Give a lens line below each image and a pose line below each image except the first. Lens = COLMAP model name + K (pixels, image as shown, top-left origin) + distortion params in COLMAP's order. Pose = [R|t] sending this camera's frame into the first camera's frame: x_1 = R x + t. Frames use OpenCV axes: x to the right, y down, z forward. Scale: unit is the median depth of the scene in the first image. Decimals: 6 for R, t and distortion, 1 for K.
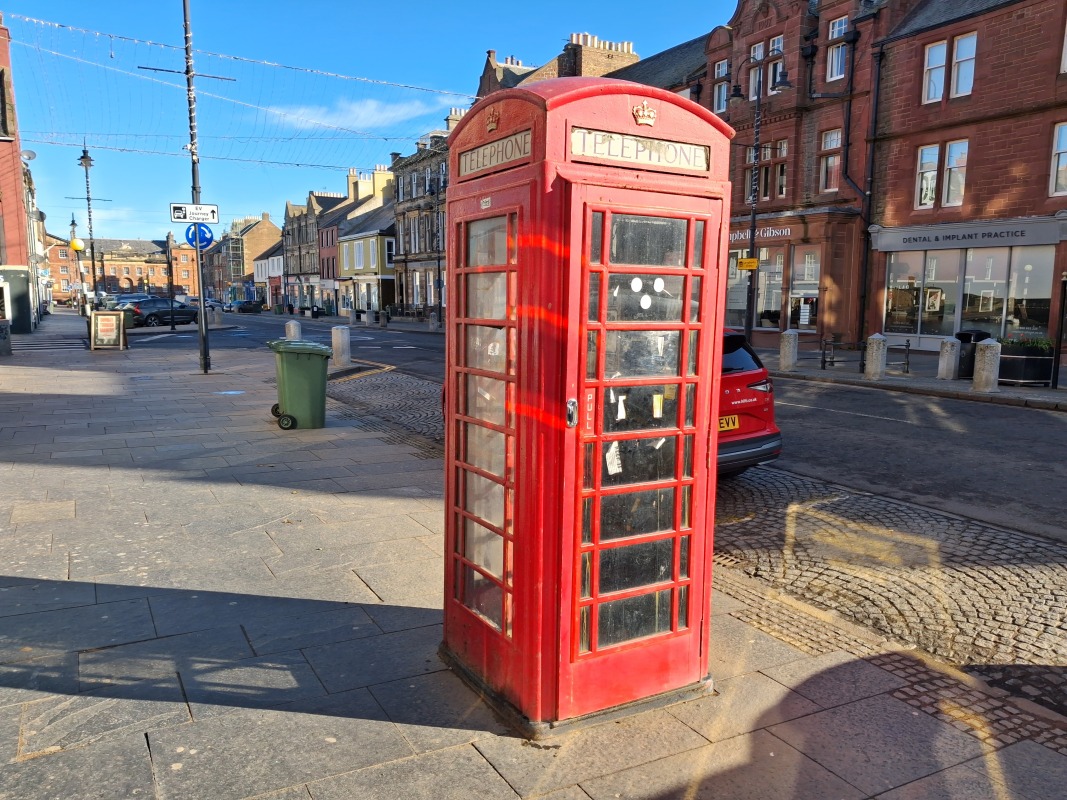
lens RADIAL K [[840.5, 0, 533.5], [0, 840.5, 400.0], [0, 0, 1]] dist [-0.000864, -0.000570]
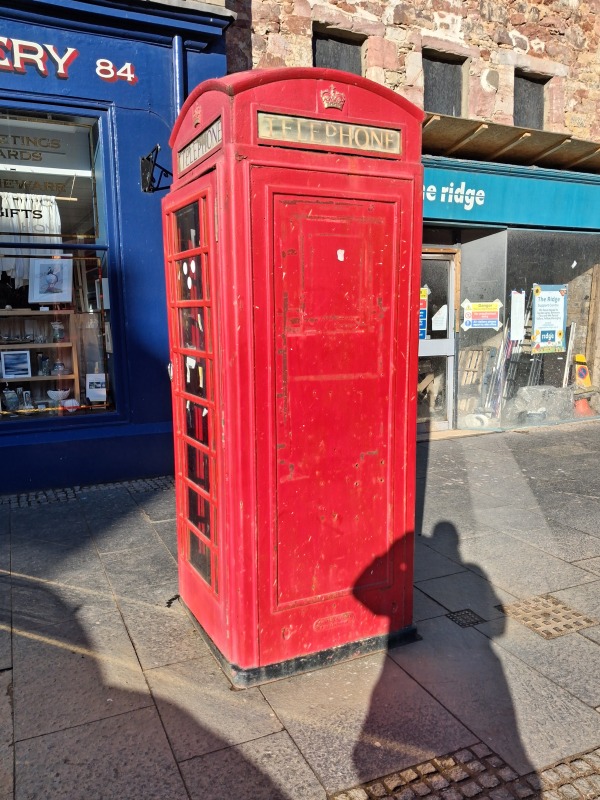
lens RADIAL K [[630.1, 0, 300.7], [0, 630.1, 415.2], [0, 0, 1]] dist [-0.000864, -0.000570]
pose [[-0.066215, 0.150003, -0.986466, 0.591479], [-0.109647, 0.981554, 0.156617, -0.053976], [0.991763, 0.118534, -0.048546, 0.723369]]
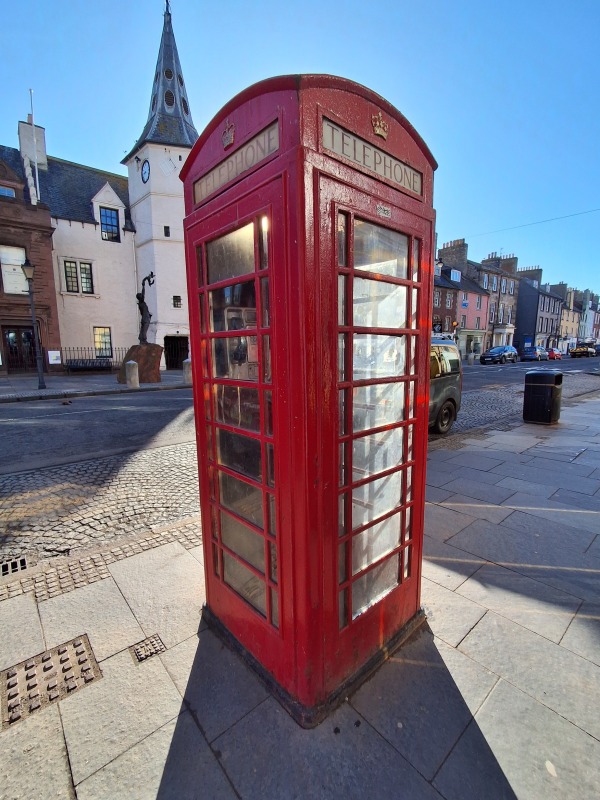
lens RADIAL K [[367.2, 0, 299.9], [0, 367.2, 402.6], [0, 0, 1]] dist [-0.000576, 0.013584]
pose [[-0.221635, -0.153956, 0.962900, -0.308295], [0.118592, 0.975873, 0.183327, -0.064575], [-0.967891, 0.154824, -0.198030, 0.762684]]
